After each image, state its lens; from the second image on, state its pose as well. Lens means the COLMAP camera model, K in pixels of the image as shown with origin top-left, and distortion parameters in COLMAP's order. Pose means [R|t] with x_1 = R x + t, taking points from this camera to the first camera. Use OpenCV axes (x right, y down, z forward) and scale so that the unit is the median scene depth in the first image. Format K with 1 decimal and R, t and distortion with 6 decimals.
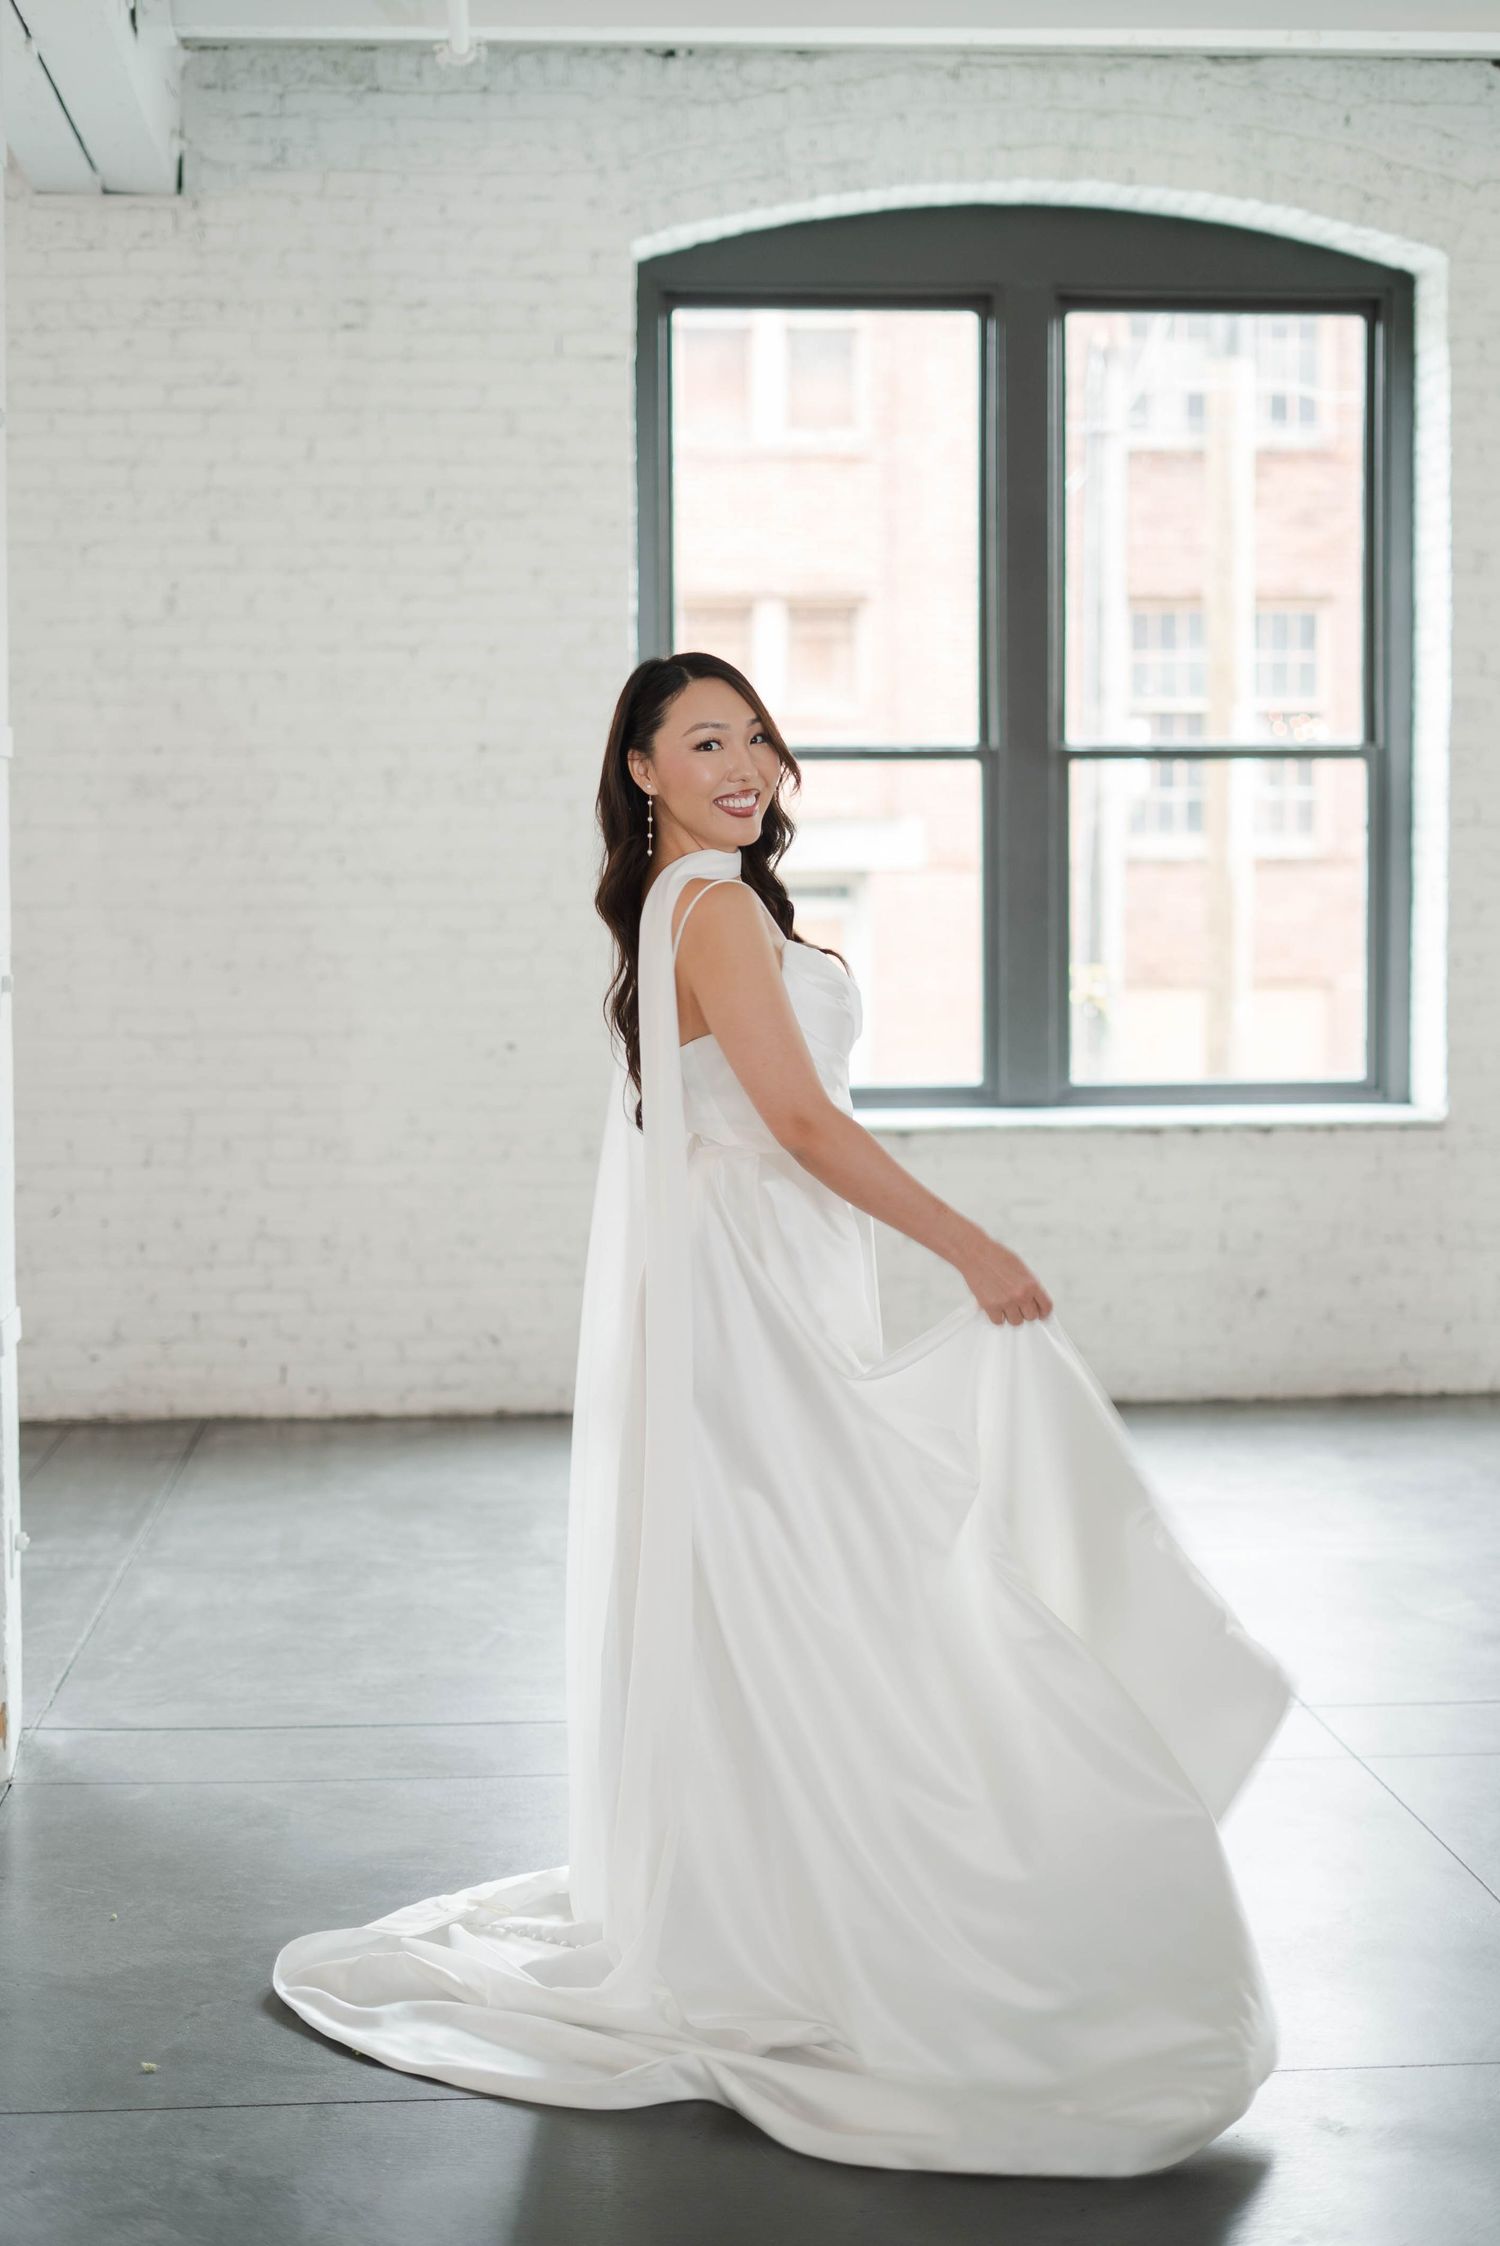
lens RADIAL K [[3188.7, 0, 750.0], [0, 3188.7, 1123.0], [0, 0, 1]] dist [-0.051607, 0.024760]
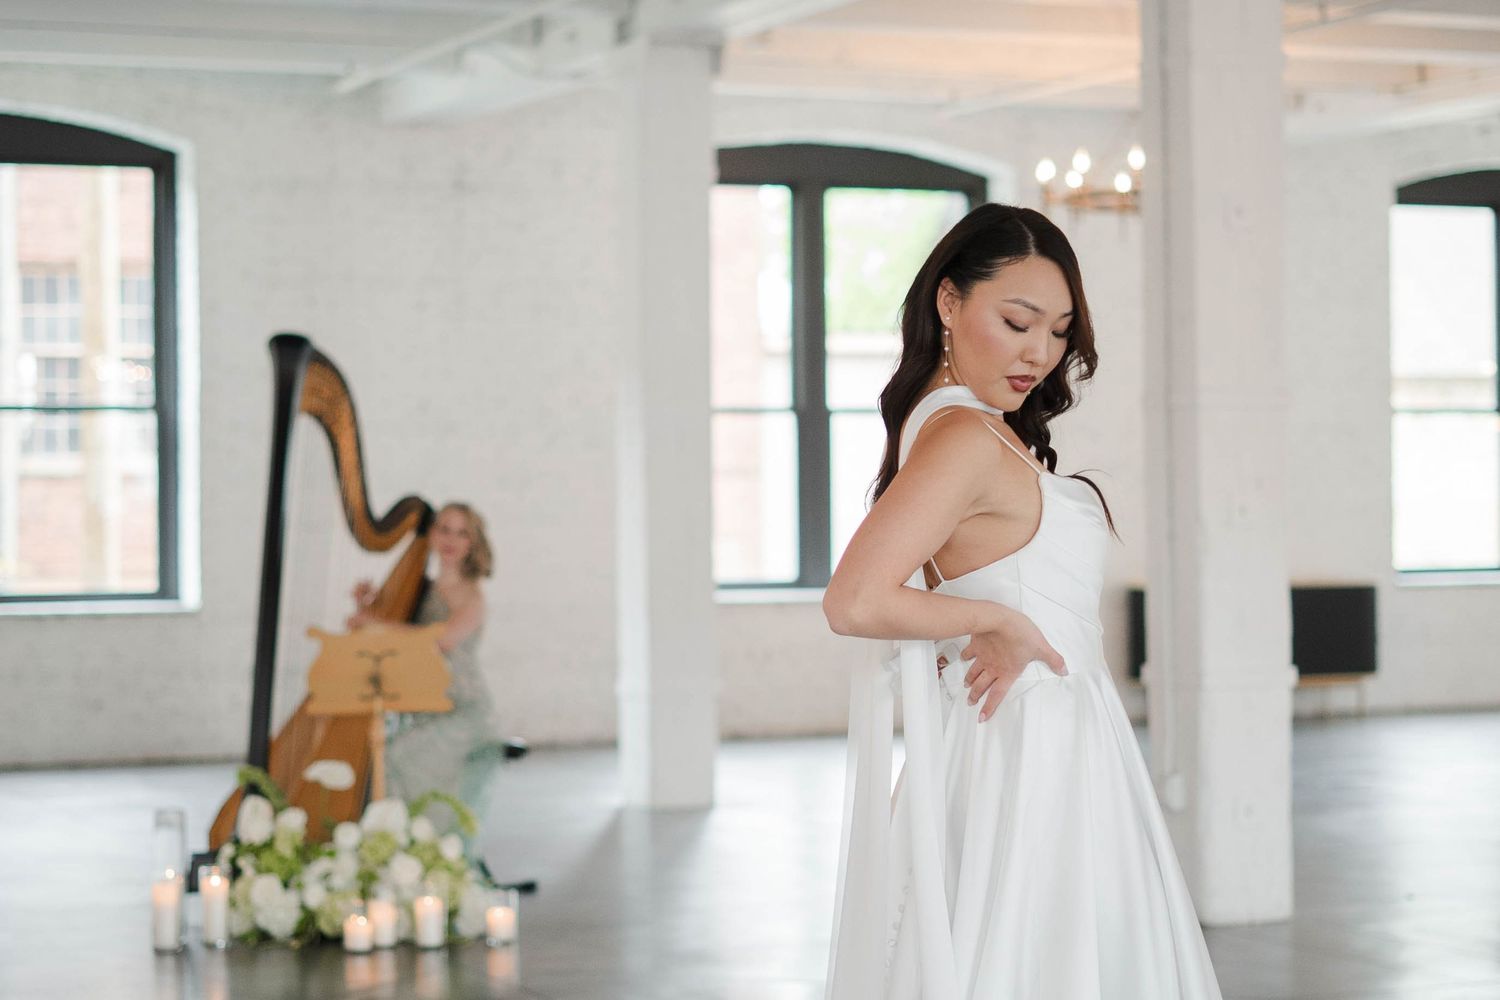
lens RADIAL K [[3293.3, 0, 750.0], [0, 3293.3, 500.0], [0, 0, 1]] dist [-0.071344, -0.330591]
pose [[0.943606, -0.000611, 0.331069, -0.111503], [0.026090, 0.997026, -0.072522, 0.084452], [-0.330040, 0.077069, 0.940815, -0.918557]]
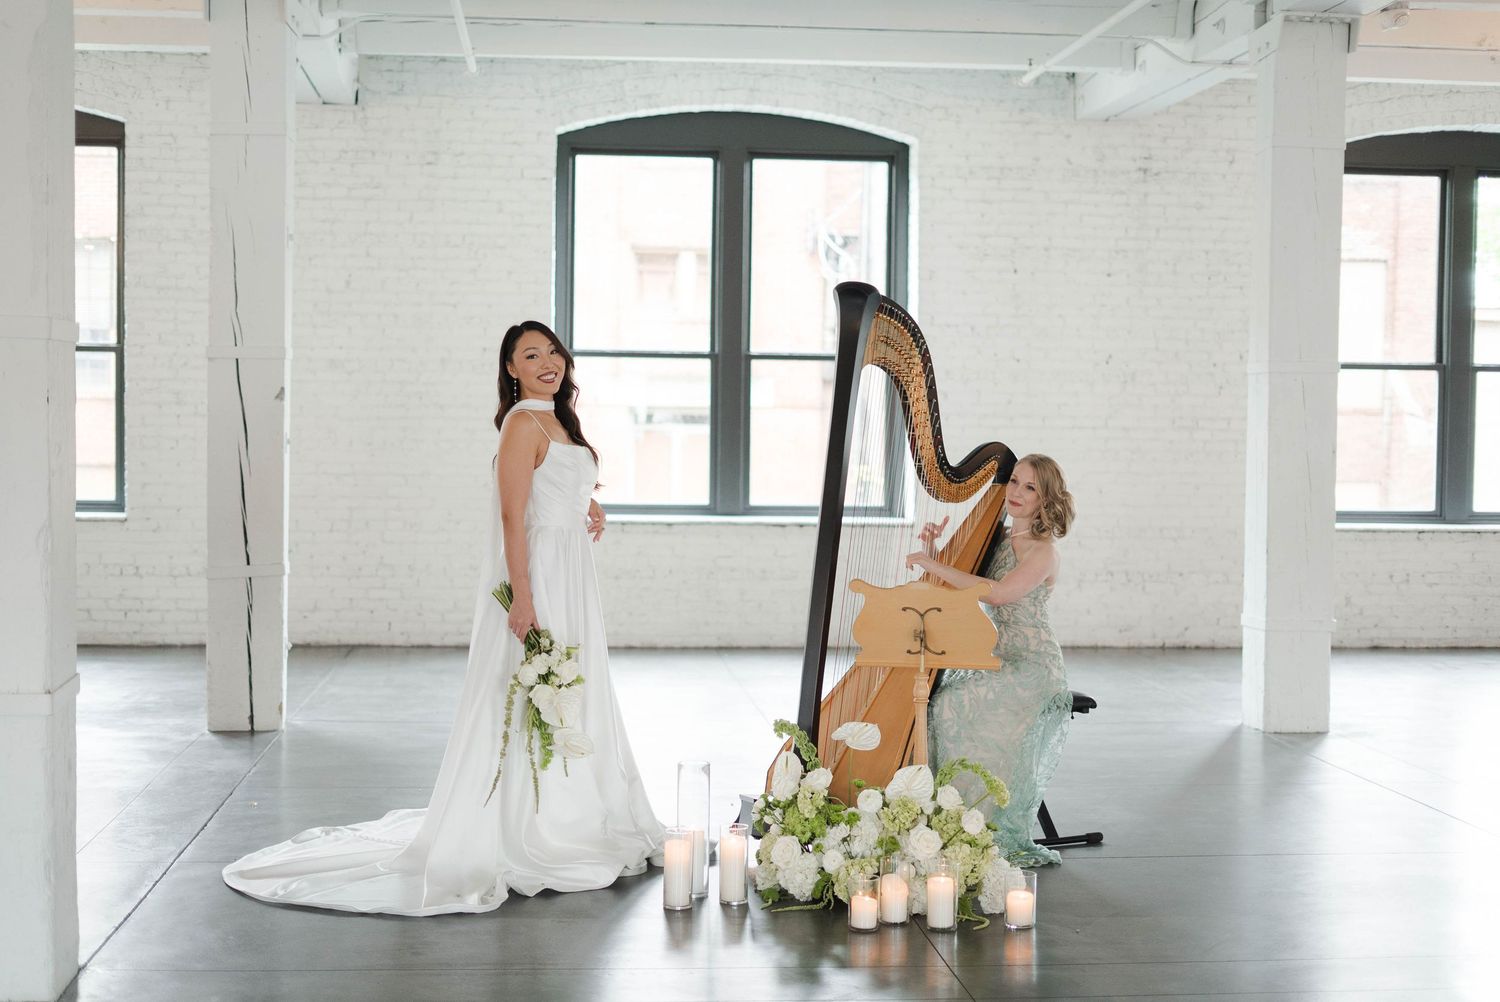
lens RADIAL K [[2129.6, 0, 750.0], [0, 2129.6, 501.0], [0, 0, 1]] dist [-0.051607, 0.024760]
pose [[0.999692, 0.019103, 0.015816, 0.081736], [-0.018524, 0.999182, -0.035957, 0.040143], [-0.016490, 0.035653, 0.999228, -0.503339]]
